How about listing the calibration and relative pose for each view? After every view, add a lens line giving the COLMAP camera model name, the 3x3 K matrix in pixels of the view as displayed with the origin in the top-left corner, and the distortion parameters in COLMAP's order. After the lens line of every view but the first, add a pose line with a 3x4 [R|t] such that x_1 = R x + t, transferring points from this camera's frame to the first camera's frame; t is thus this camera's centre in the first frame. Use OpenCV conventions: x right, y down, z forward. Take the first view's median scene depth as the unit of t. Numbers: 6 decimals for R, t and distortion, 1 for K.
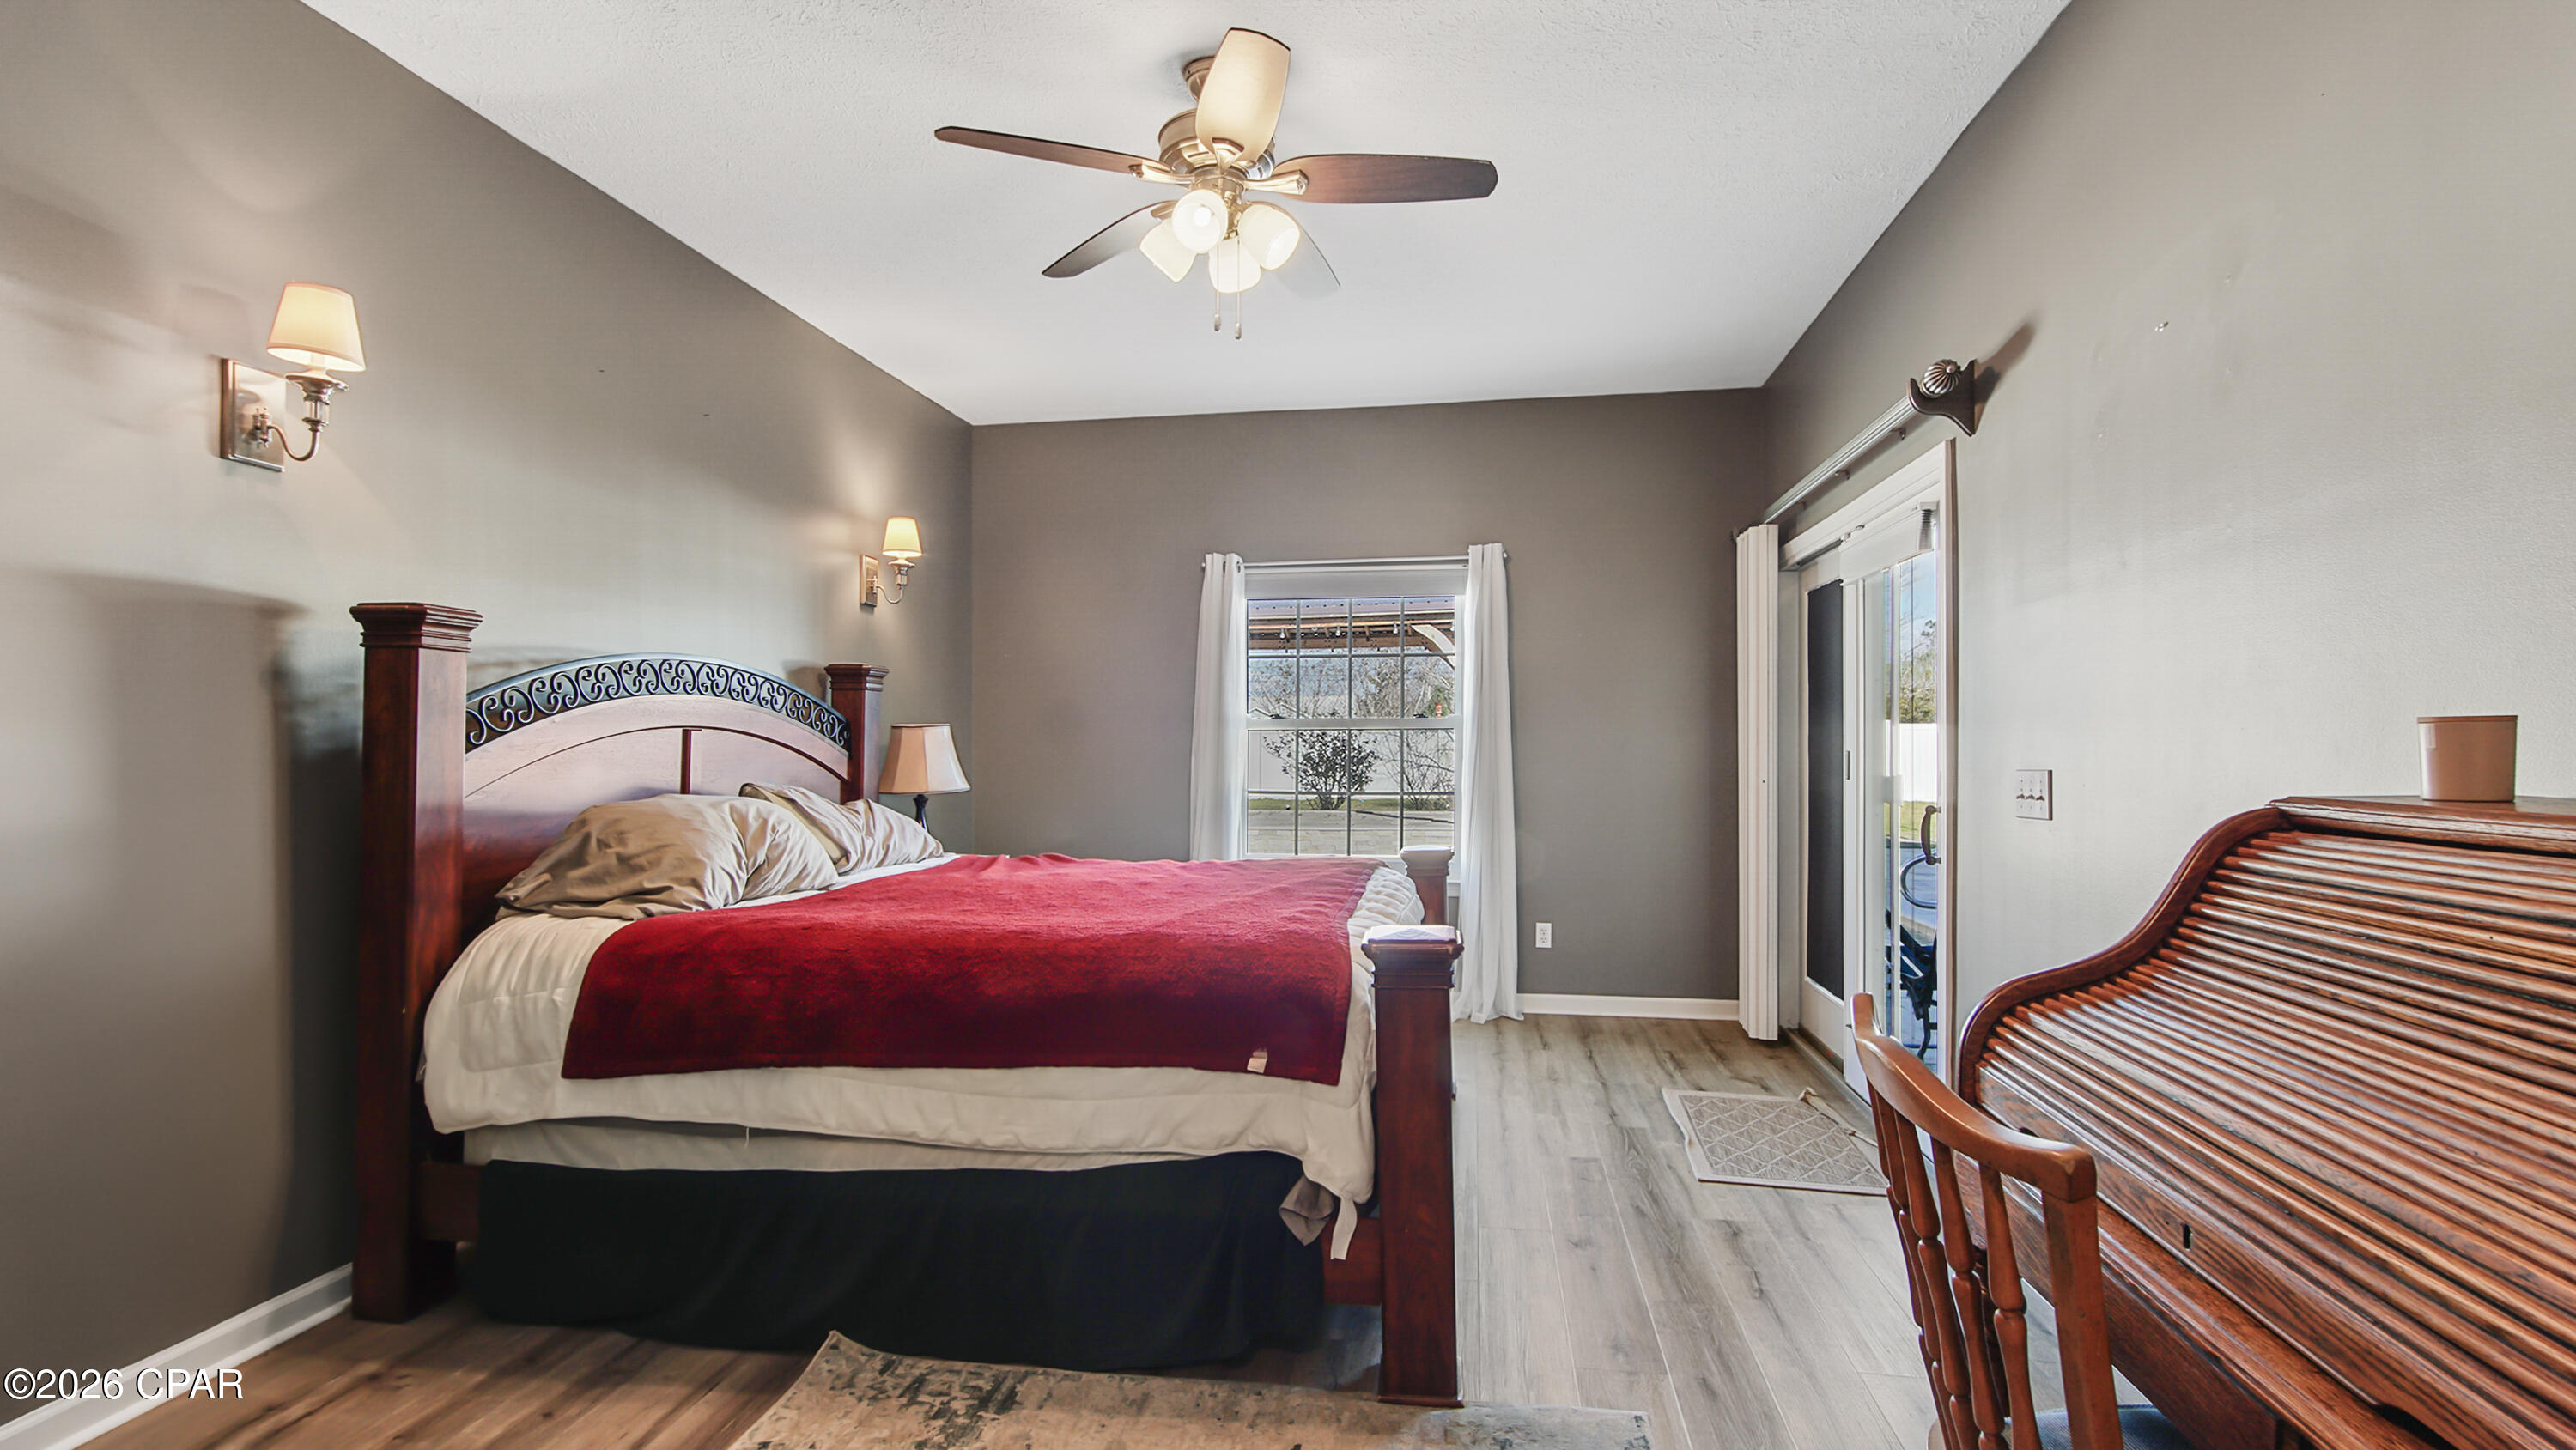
lens RADIAL K [[1161.3, 0, 1291.8], [0, 1161.3, 739.7], [0, 0, 1]] dist [-0.014182, 0.007244]
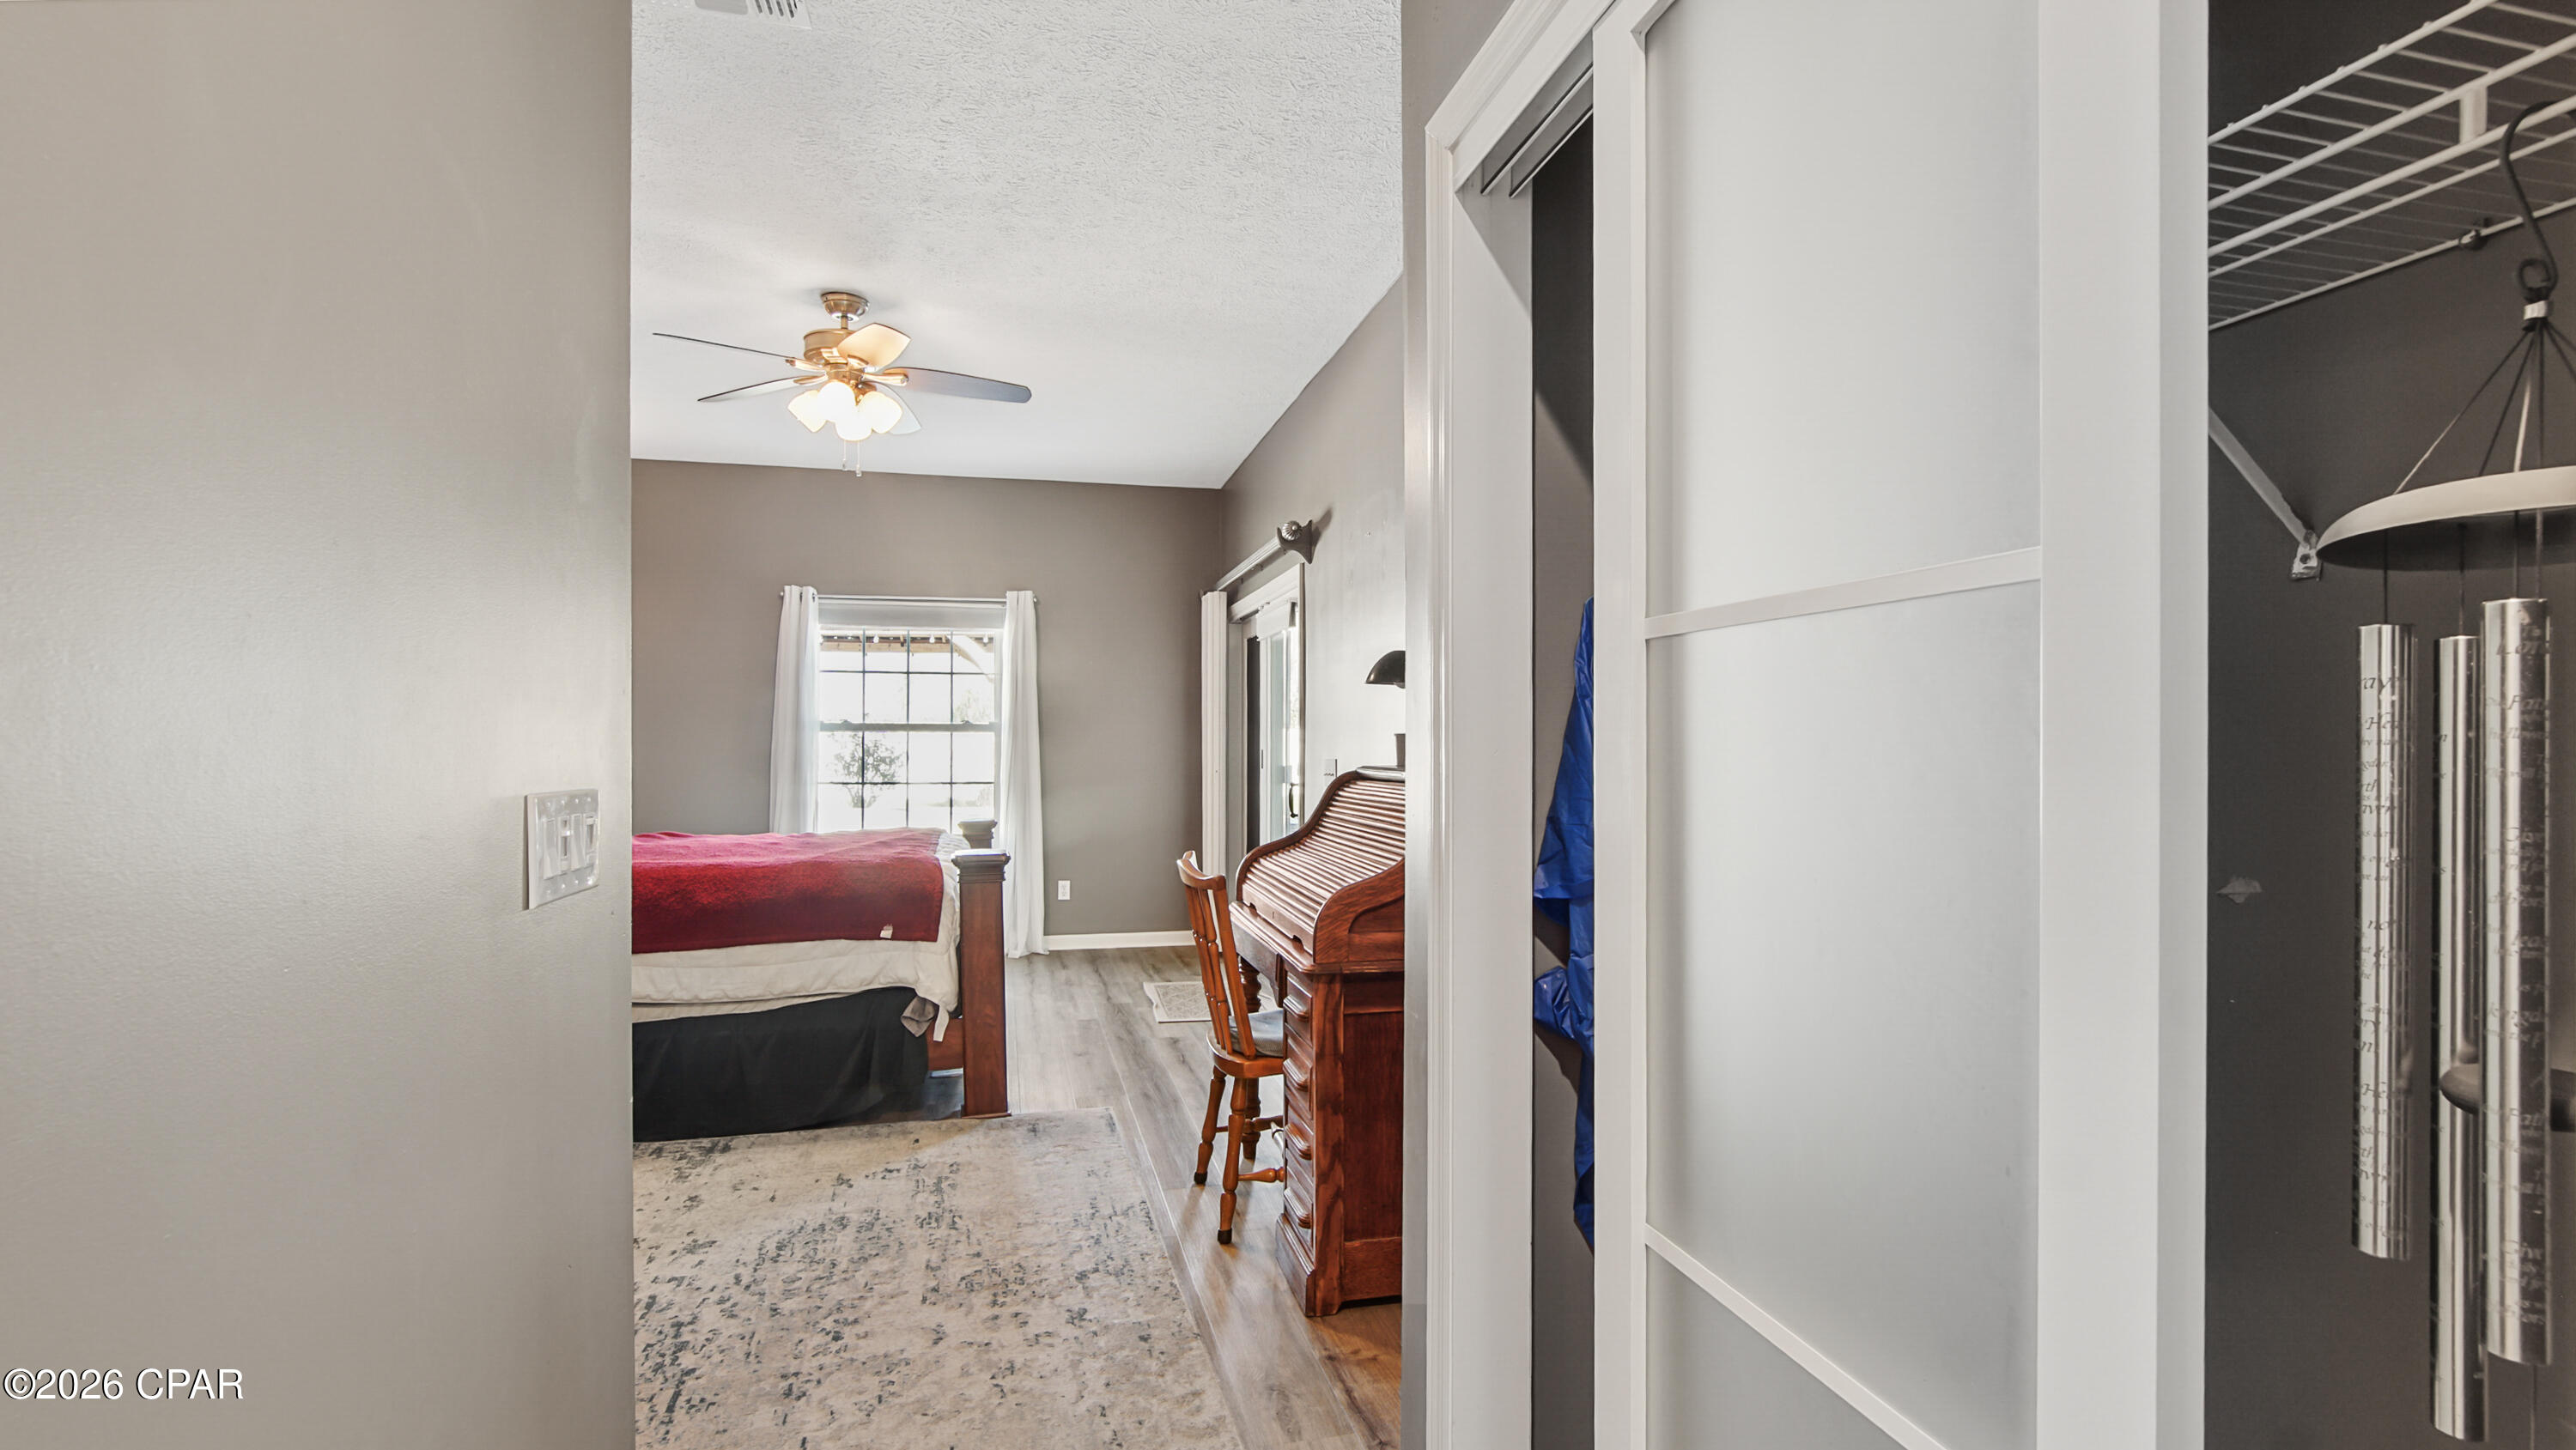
lens RADIAL K [[1161.3, 0, 1291.8], [0, 1161.3, 739.7], [0, 0, 1]] dist [-0.014182, 0.007244]
pose [[0.921079, 0.002605, 0.389366, -0.118581], [-0.002445, 0.999997, -0.000907, -0.001560], [-0.389367, -0.000116, 0.921082, -0.642309]]
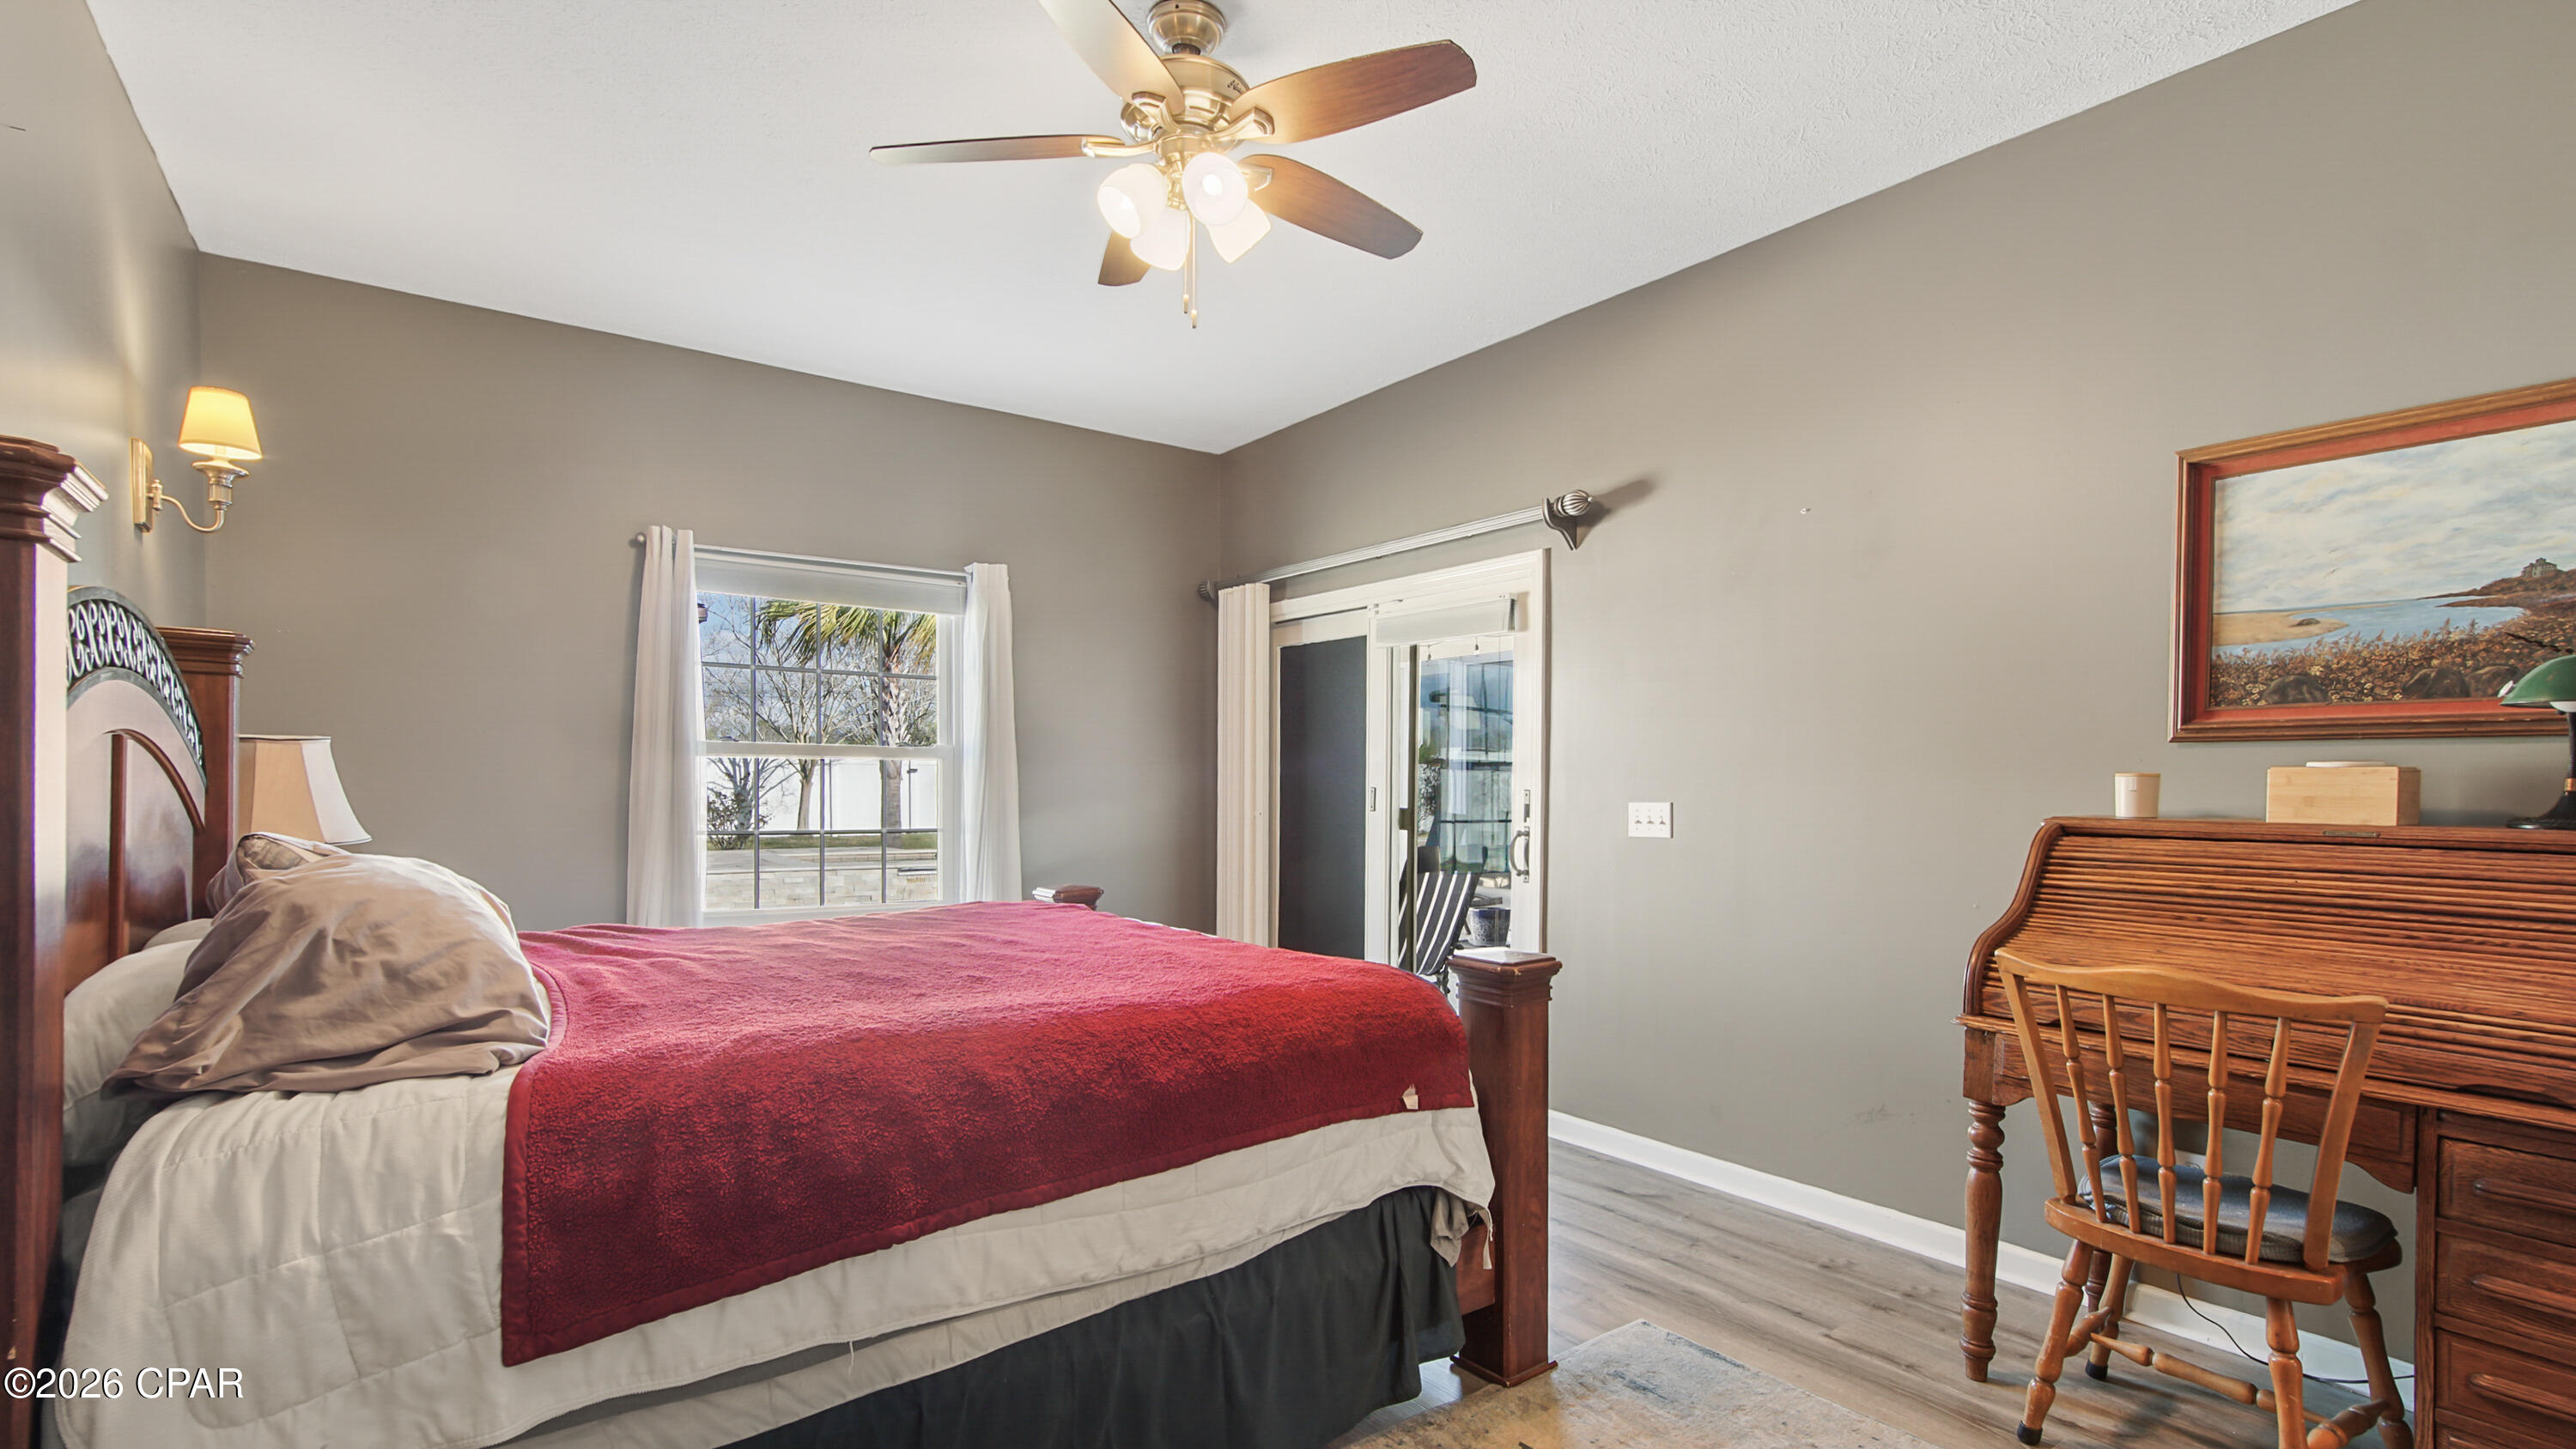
lens RADIAL K [[1183.3, 0, 1296.5], [0, 1183.3, 786.7], [0, 0, 1]] dist [-0.015837, 0.008145]
pose [[0.704334, 0.005478, 0.709847, -0.678921], [-0.014873, 0.999865, 0.007041, 0.003453], [-0.709713, -0.015517, 0.704320, 0.297864]]
